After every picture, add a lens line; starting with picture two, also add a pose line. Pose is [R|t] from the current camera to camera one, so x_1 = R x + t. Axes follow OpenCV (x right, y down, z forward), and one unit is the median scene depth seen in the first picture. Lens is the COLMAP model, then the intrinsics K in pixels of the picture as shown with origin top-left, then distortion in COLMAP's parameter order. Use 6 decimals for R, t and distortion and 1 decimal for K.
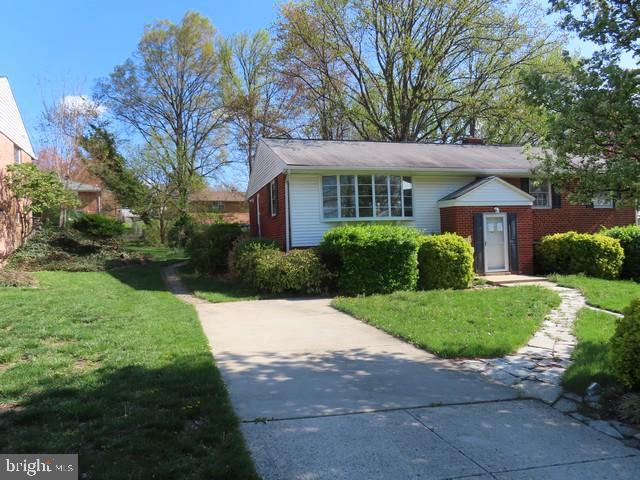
lens RADIAL K [[458.6, 0, 320.0], [0, 458.6, 240.0], [0, 0, 1]] dist [0.000509, -0.001011]
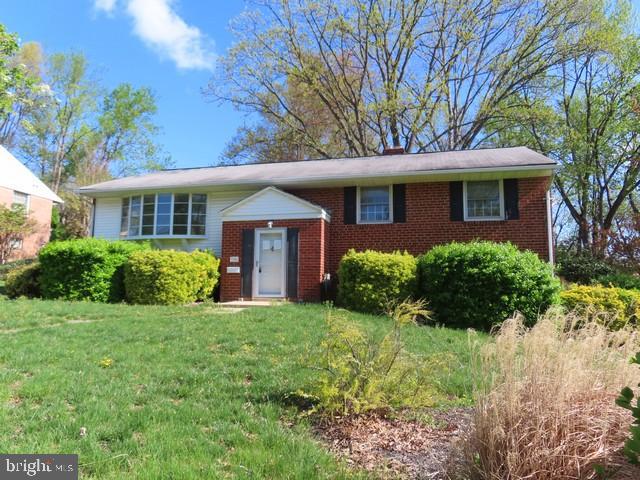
lens RADIAL K [[482.4, 0, 320.7], [0, 482.4, 222.3], [0, 0, 1]] dist [-0.005716, -0.003415]
pose [[0.854512, -0.038047, -0.518036, 0.971660], [-0.032740, 0.991385, -0.126819, 0.043671], [0.518398, 0.125329, 0.845905, 0.293286]]
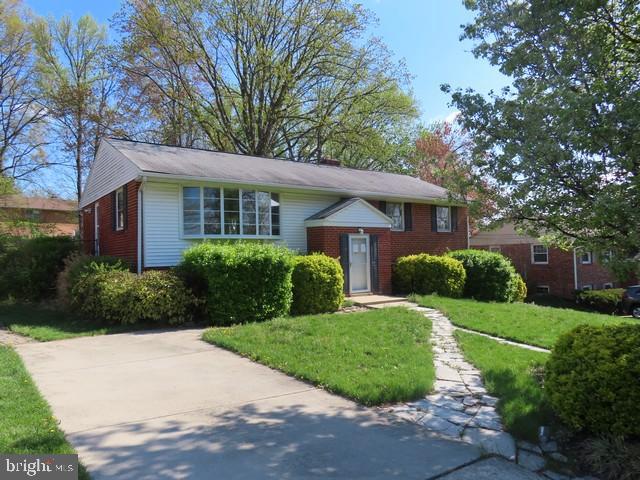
lens RADIAL K [[458.6, 0, 320.0], [0, 458.6, 240.0], [0, 0, 1]] dist [0.000509, -0.001011]
pose [[0.939697, 0.024355, 0.341139, -0.045568], [-0.012510, 0.999241, -0.036879, -0.007822], [-0.341778, 0.030388, 0.939289, 0.085342]]
